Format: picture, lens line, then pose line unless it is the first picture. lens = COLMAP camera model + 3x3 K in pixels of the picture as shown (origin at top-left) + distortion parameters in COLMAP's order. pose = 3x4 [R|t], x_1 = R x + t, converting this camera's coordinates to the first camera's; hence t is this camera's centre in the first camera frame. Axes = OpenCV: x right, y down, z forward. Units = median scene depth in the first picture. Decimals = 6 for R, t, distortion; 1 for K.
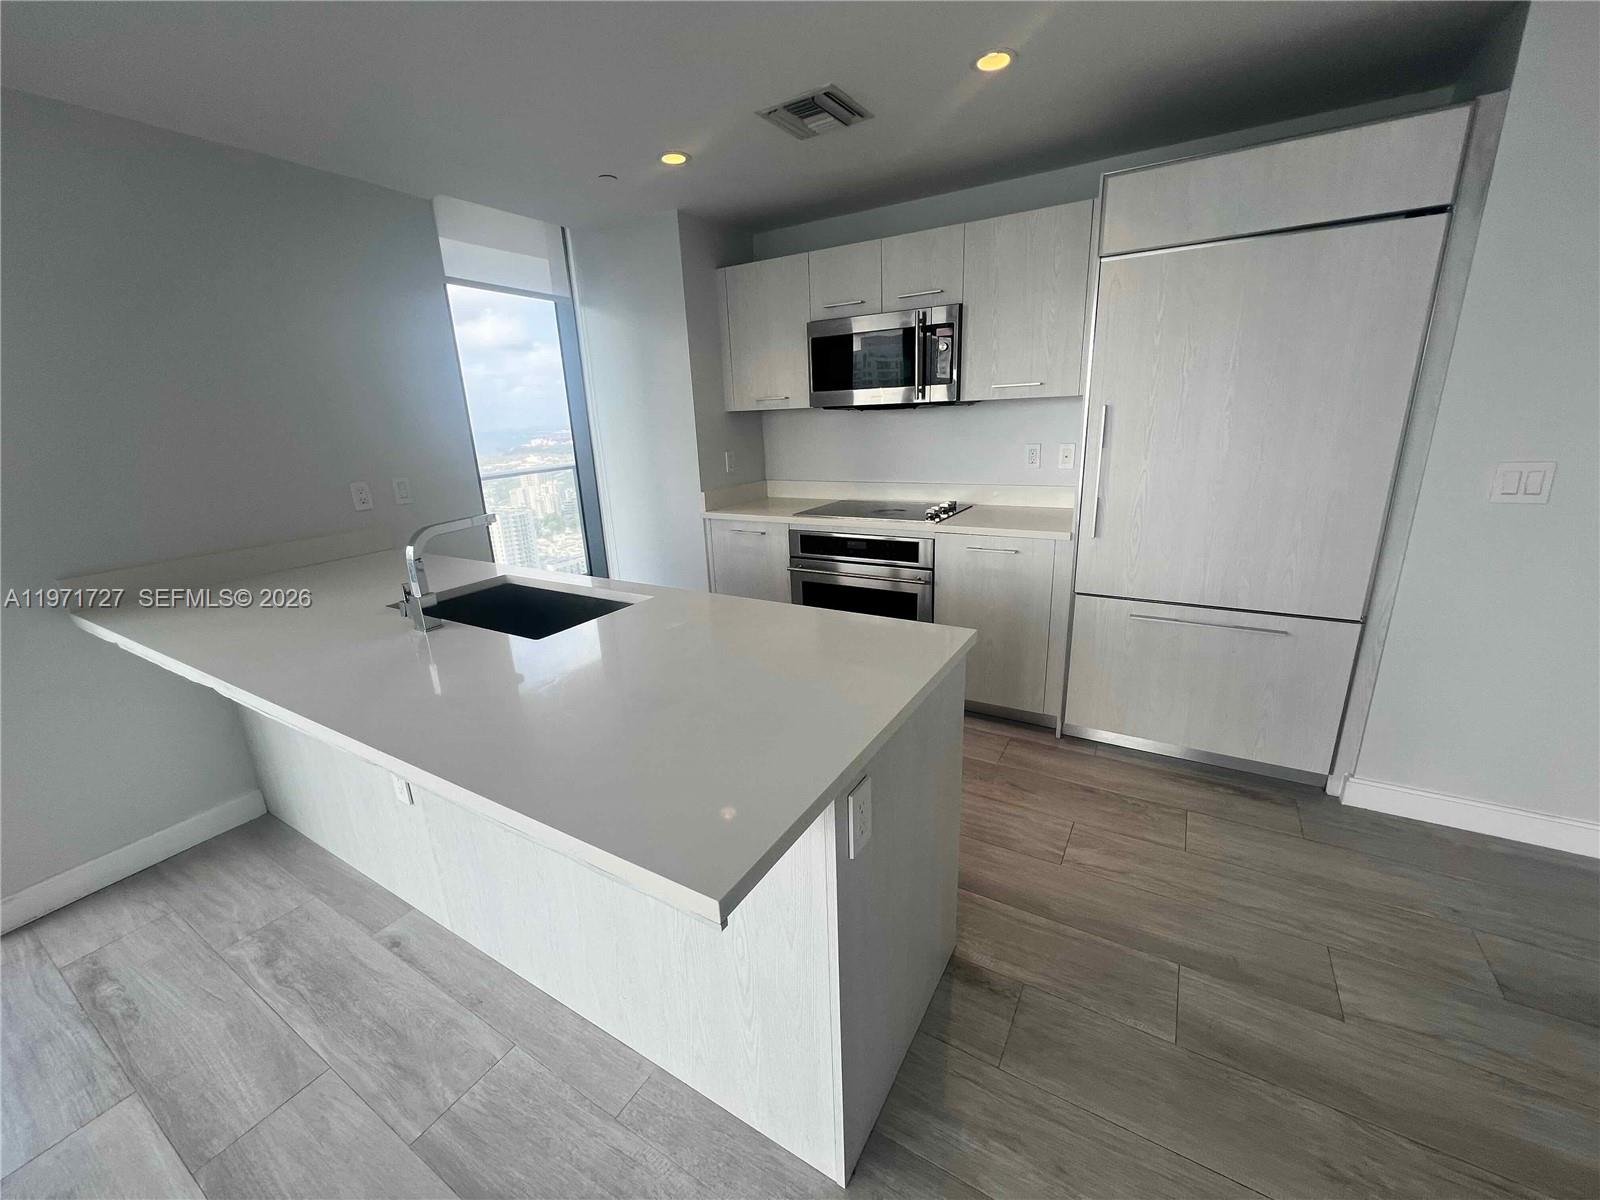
lens RADIAL K [[641.1, 0, 798.6], [0, 641.1, 598.3], [0, 0, 1]] dist [-0.002430, 0.000508]
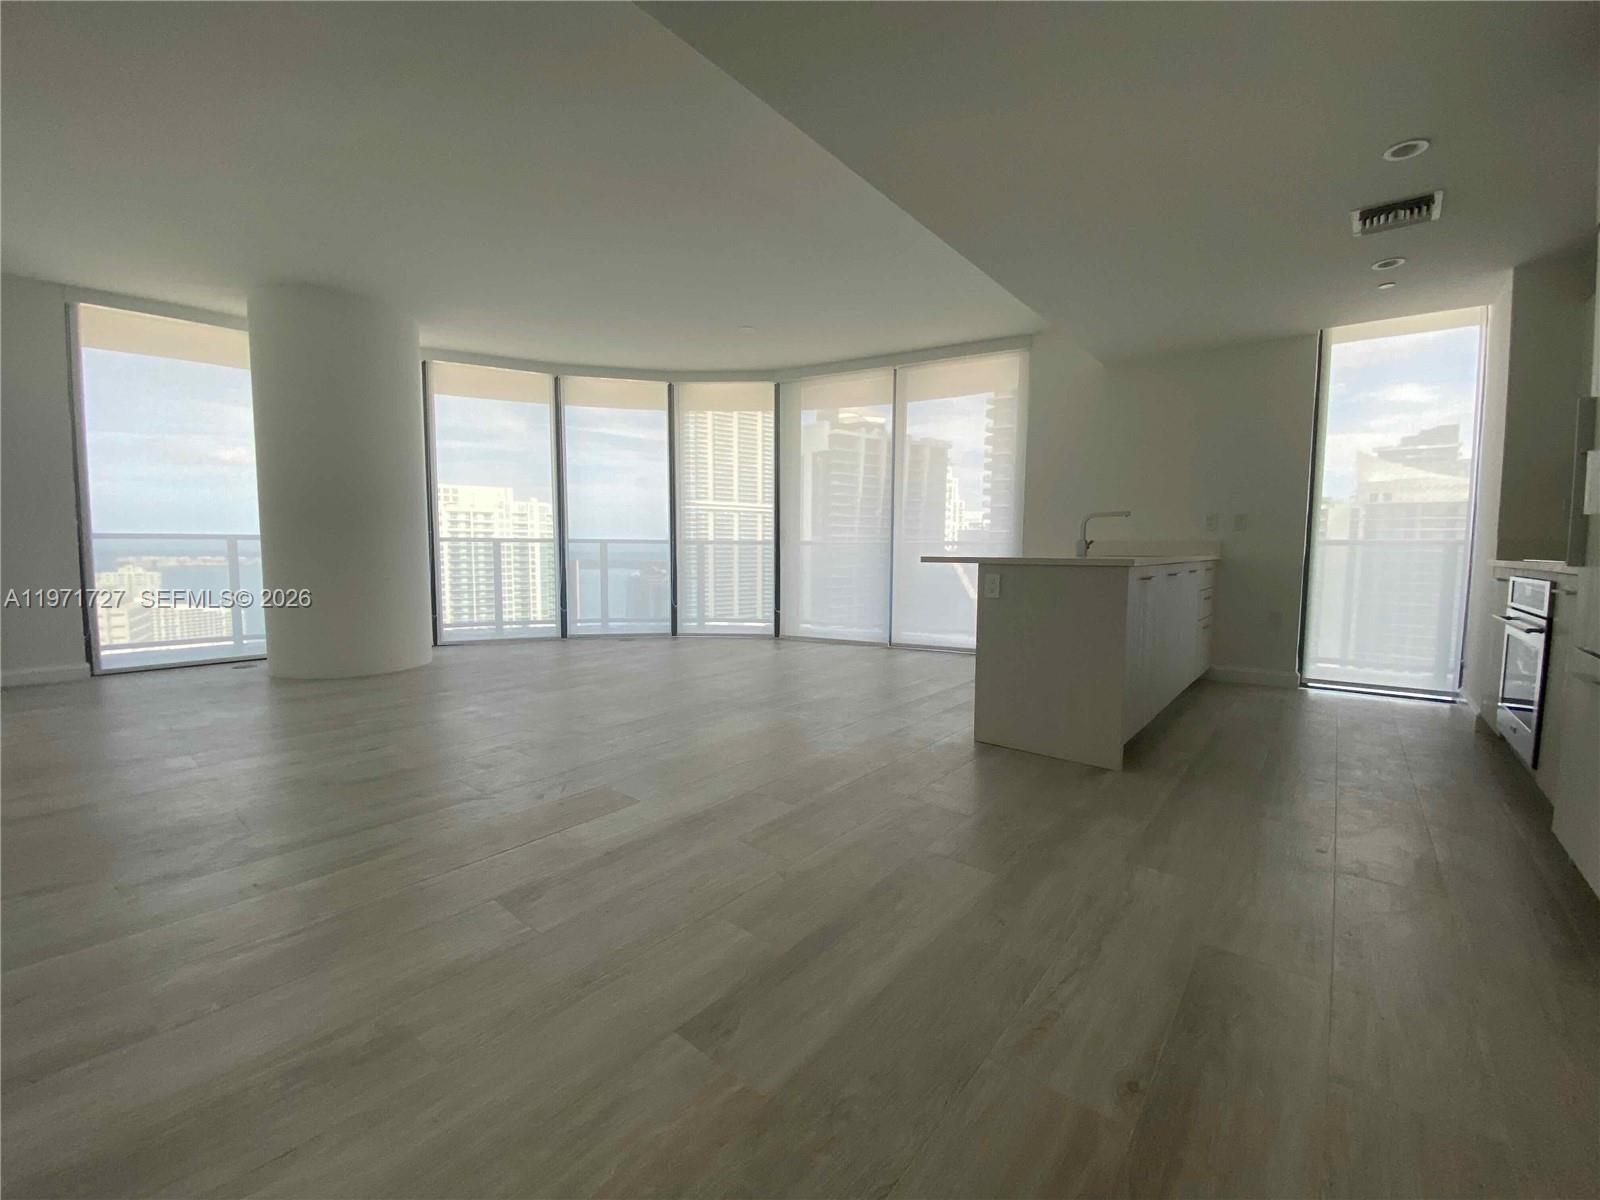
lens RADIAL K [[647.4, 0, 799.0], [0, 647.4, 599.3], [0, 0, 1]] dist [0.022349, -0.020667]
pose [[-0.148996, 0.116628, -0.981936, 1.685523], [-0.283282, 0.946364, 0.155388, 0.103152], [0.947392, 0.301317, -0.107965, 0.270143]]
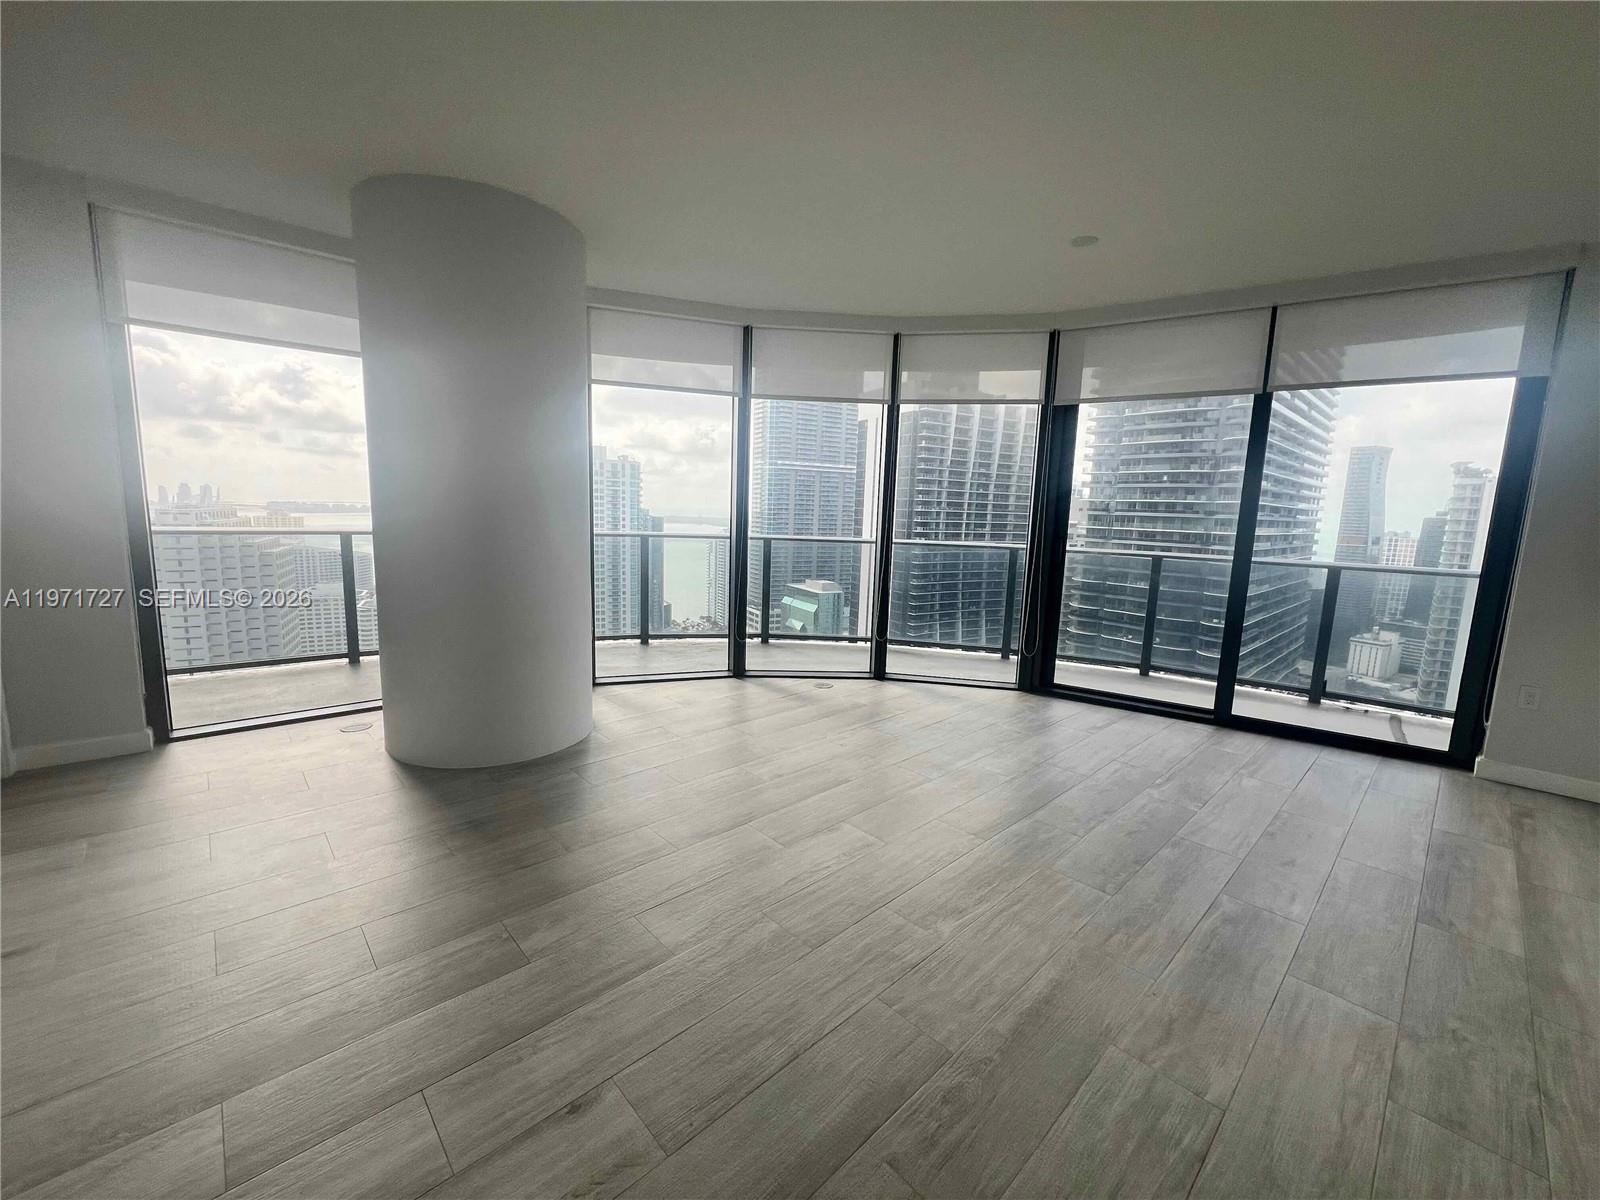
lens RADIAL K [[641.3, 0, 799.1], [0, 641.3, 597.9], [0, 0, 1]] dist [-0.001463, -0.000132]
pose [[-0.268448, 0.165827, -0.948914, 0.869178], [-0.294891, 0.923632, 0.244834, 0.186892], [0.917047, 0.345551, -0.199046, -0.590086]]
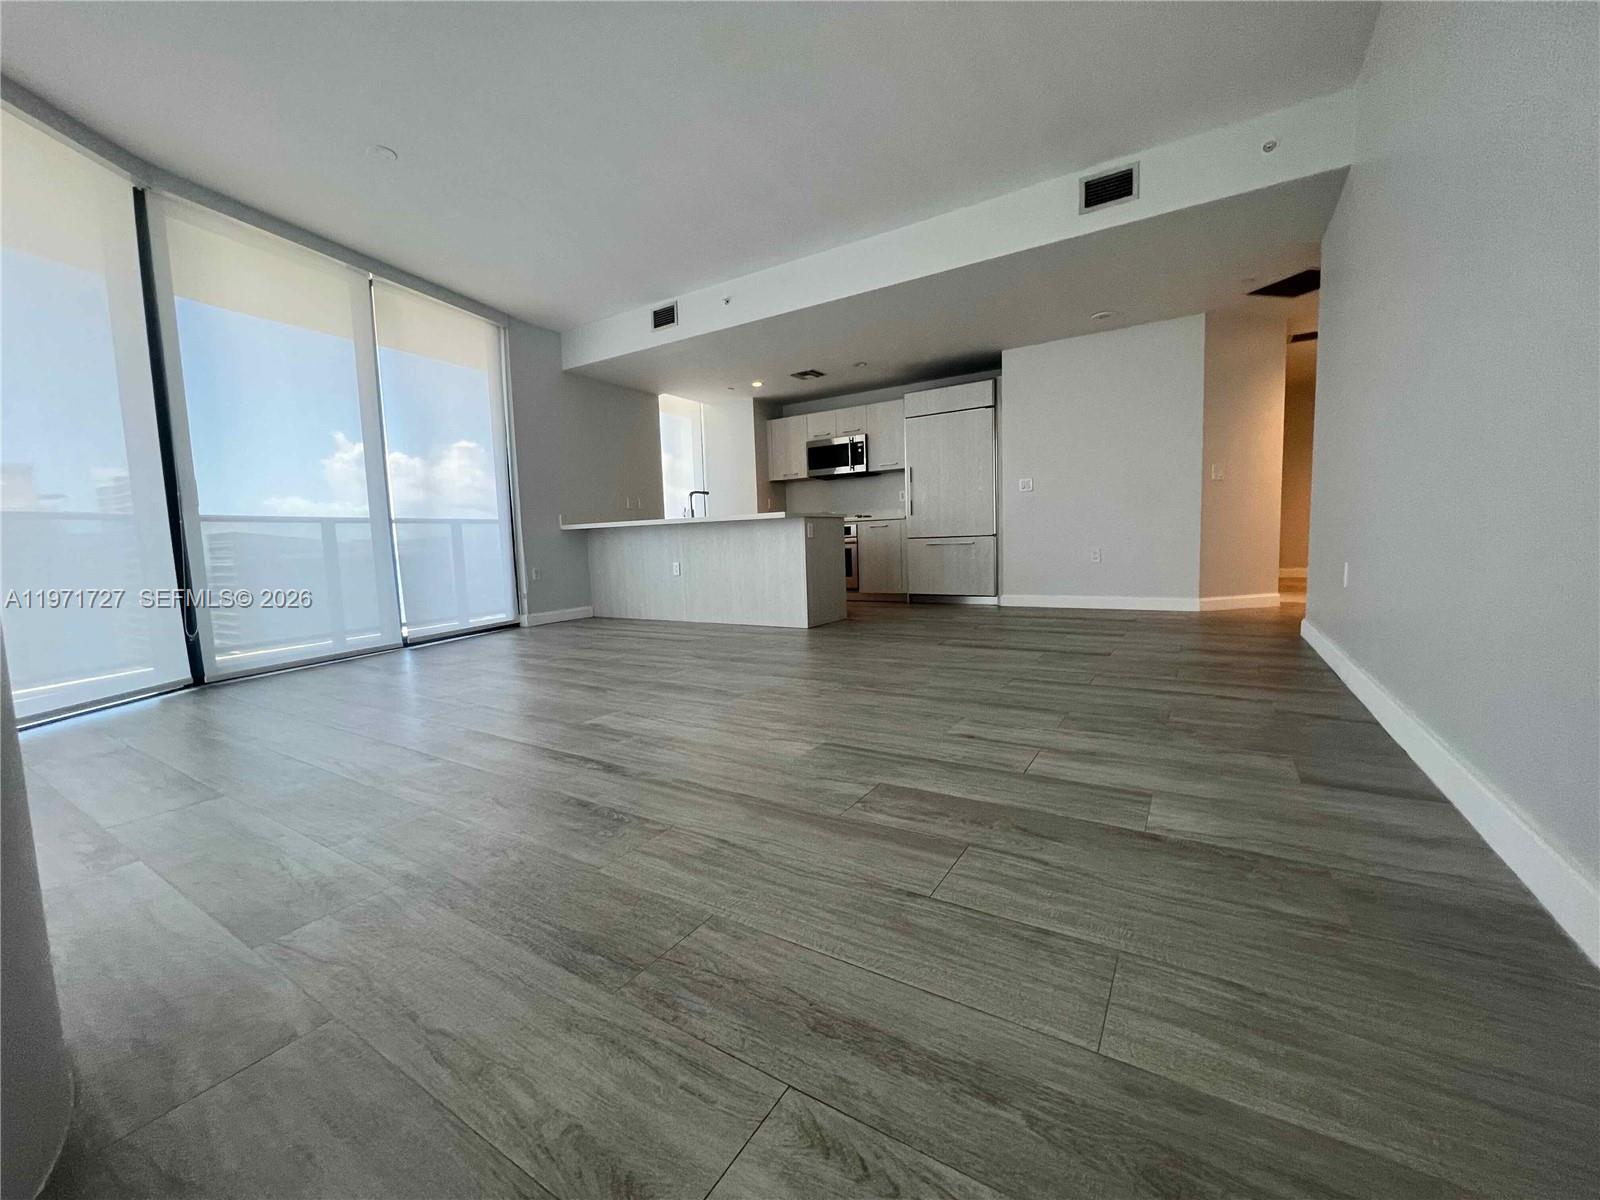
lens RADIAL K [[641.3, 0, 799.1], [0, 641.3, 597.9], [0, 0, 1]] dist [-0.001463, -0.000132]
pose [[0.999907, 0.005251, -0.012625, 0.032505], [-0.007603, 0.980943, -0.194147, 0.954045], [0.011365, 0.194224, 0.980891, -1.941297]]
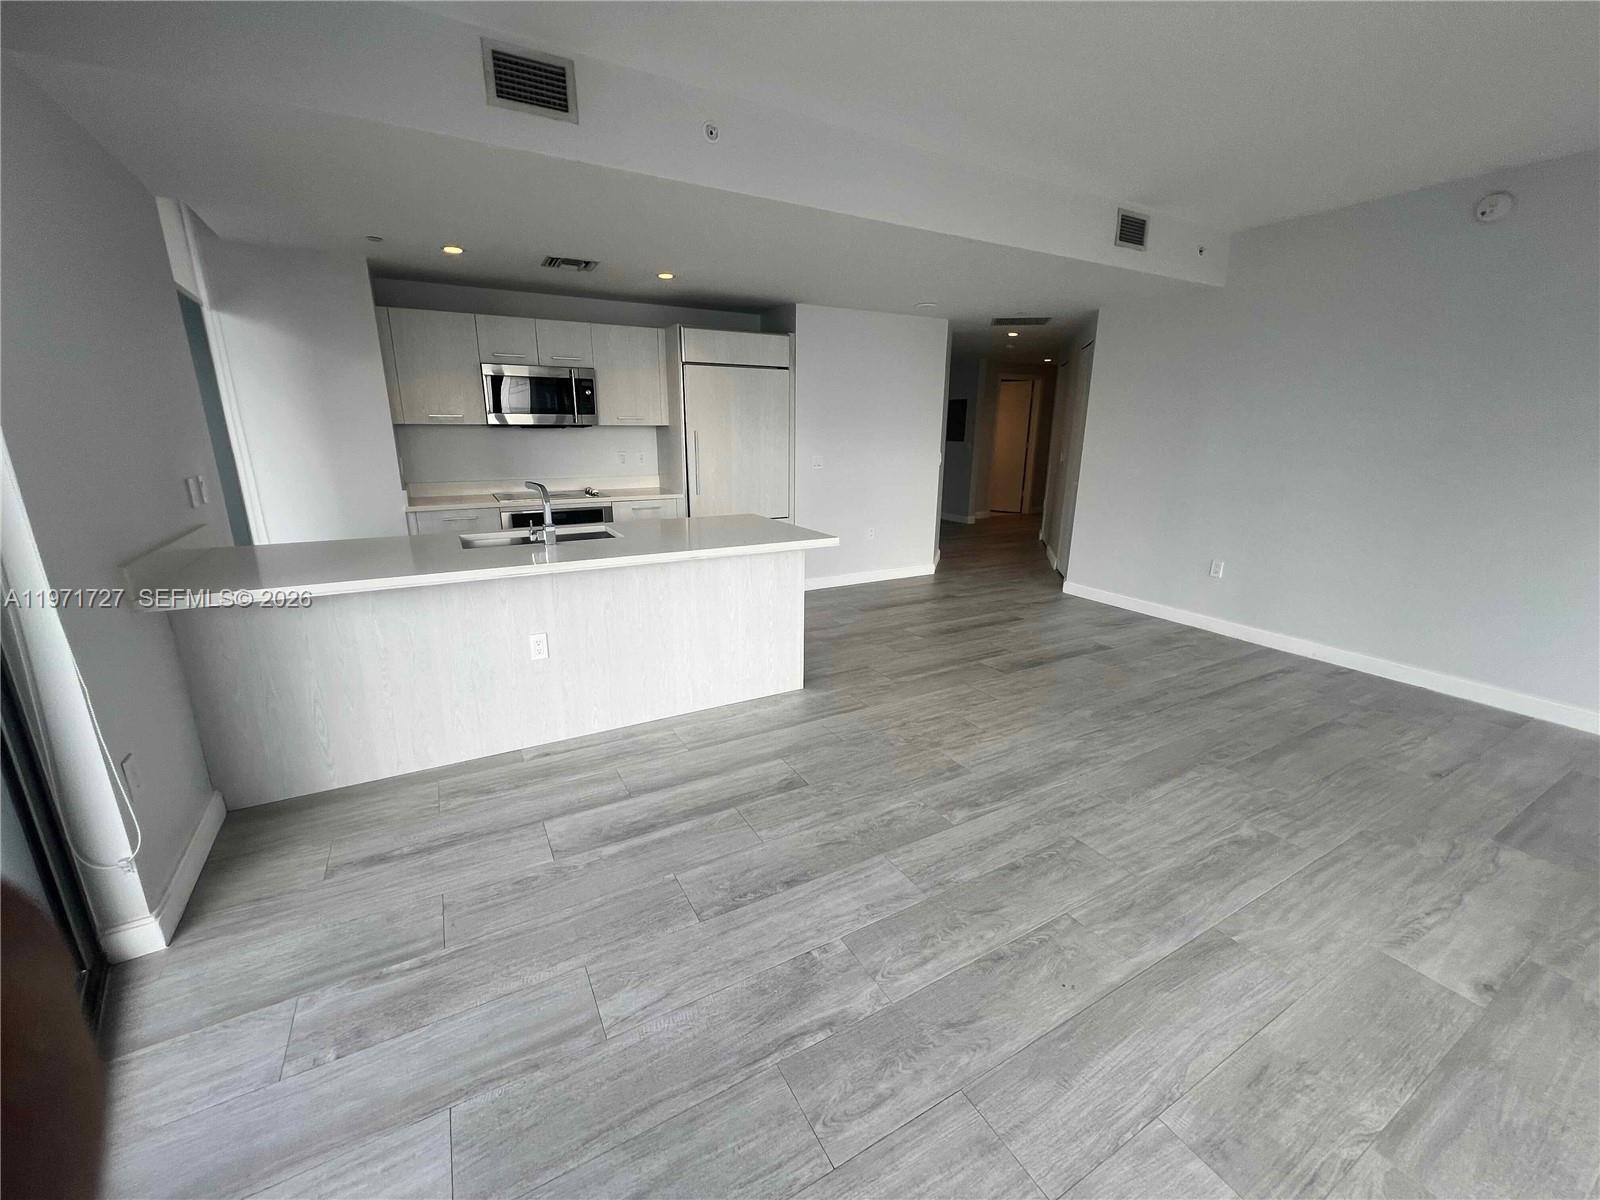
lens RADIAL K [[641.3, 0, 799.1], [0, 641.3, 597.9], [0, 0, 1]] dist [-0.001463, -0.000132]
pose [[0.491301, -0.183885, 0.851358, -1.493455], [0.221114, 0.971770, 0.082292, 0.163783], [-0.842456, 0.147817, 0.518091, -0.367506]]
